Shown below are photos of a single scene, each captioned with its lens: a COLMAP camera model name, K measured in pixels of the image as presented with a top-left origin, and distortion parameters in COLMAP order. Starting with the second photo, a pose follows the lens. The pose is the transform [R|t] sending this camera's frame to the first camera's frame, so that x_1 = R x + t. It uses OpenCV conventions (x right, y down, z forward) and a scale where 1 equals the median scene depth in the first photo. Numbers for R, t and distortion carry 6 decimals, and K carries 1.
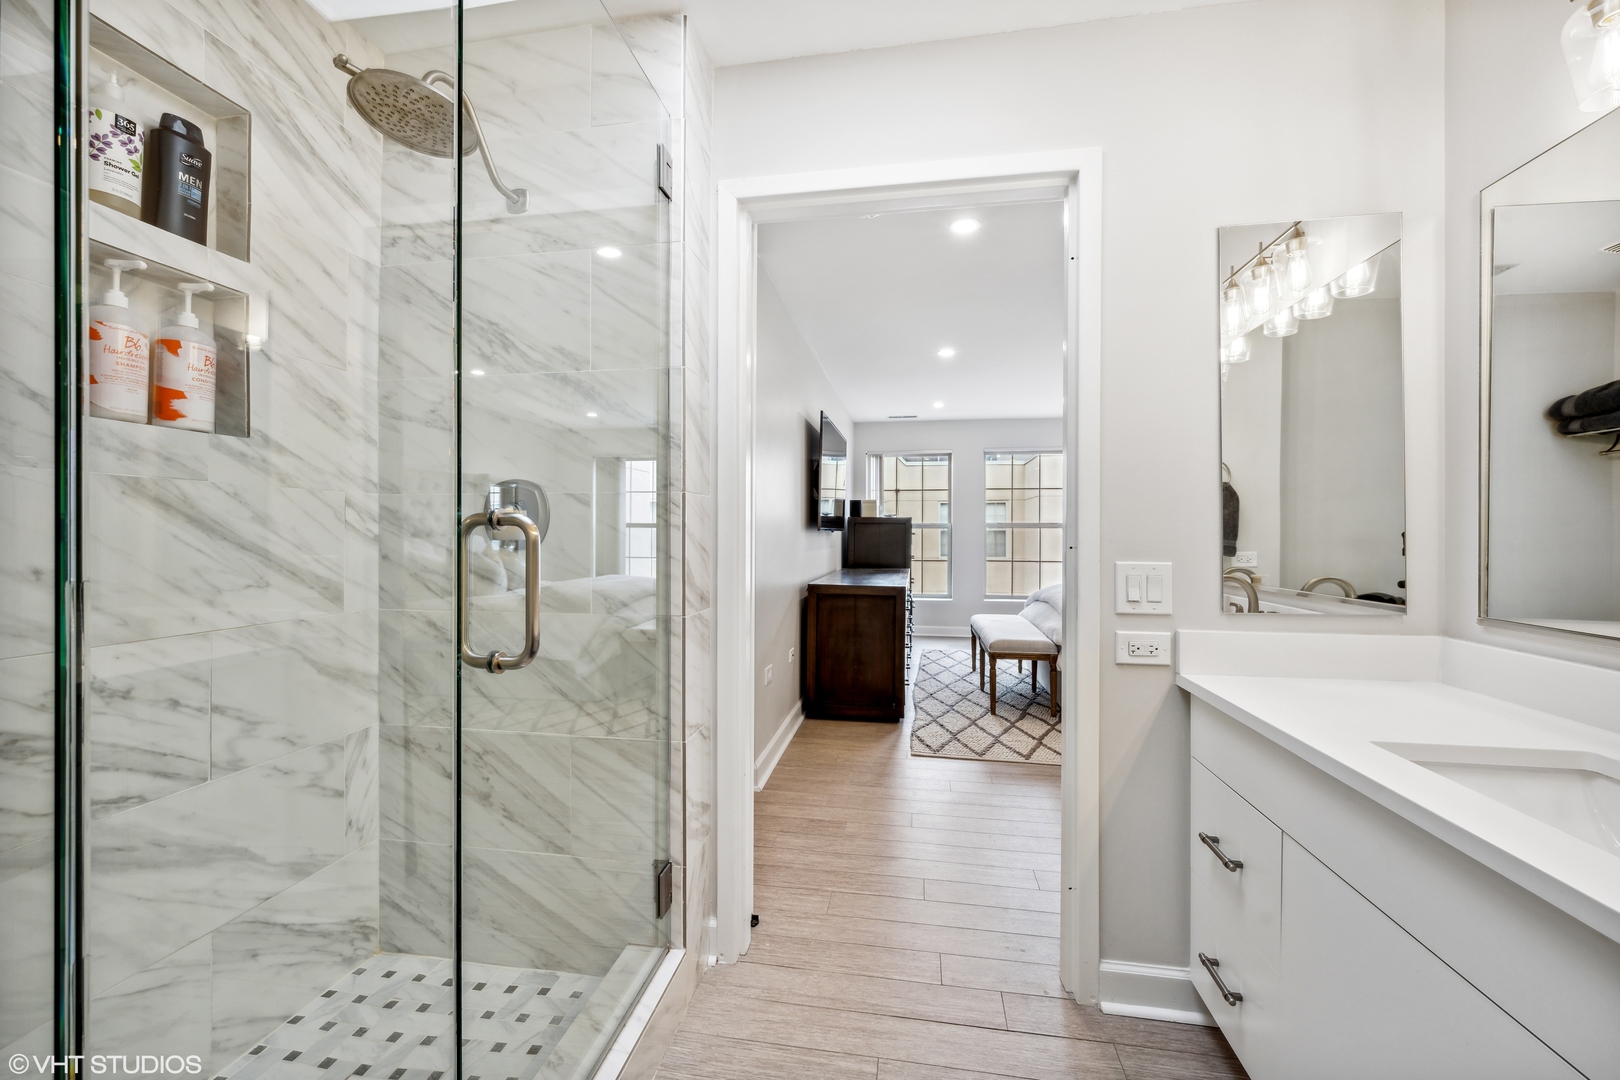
lens RADIAL K [[647.4, 0, 810.0], [0, 647.4, 540.0], [0, 0, 1]] dist [-0.000564, -0.000104]
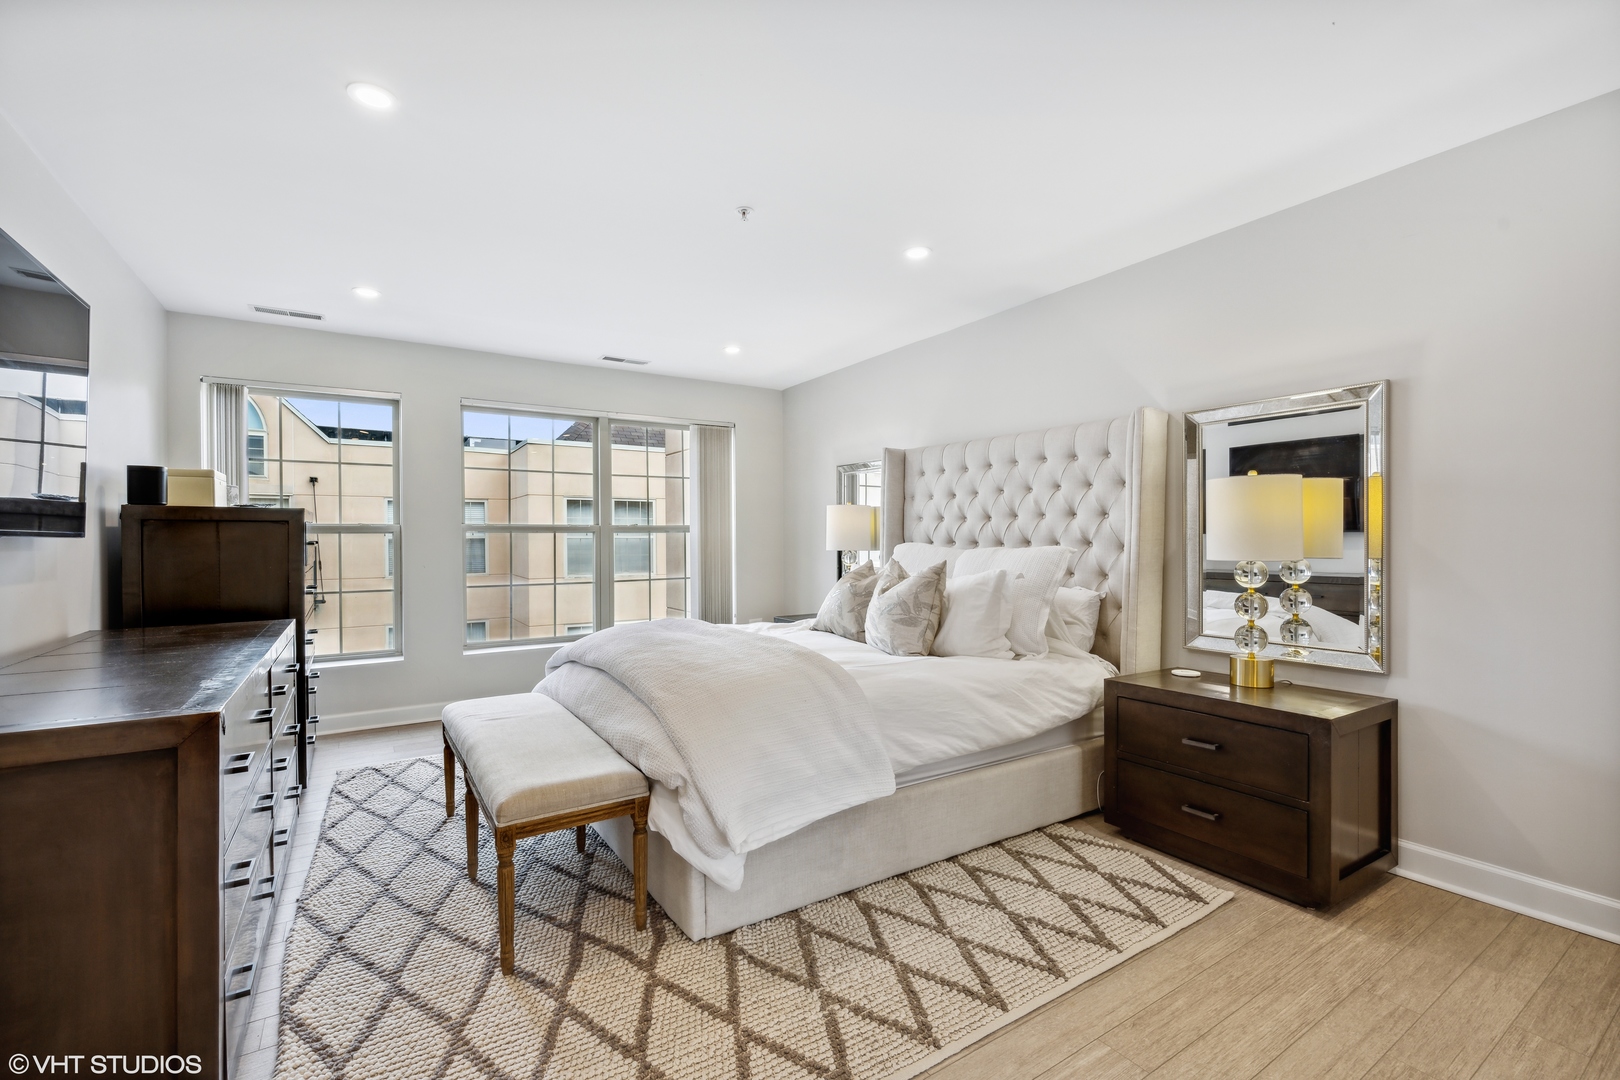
lens RADIAL K [[694.9, 0, 810.0], [0, 694.9, 542.3], [0, 0, 1]] dist [-0.000095, 0.000080]
pose [[0.738950, -0.006057, 0.673733, 0.092743], [0.013095, 0.999900, -0.005373, -0.002605], [-0.673633, 0.012793, 0.738955, 0.389921]]
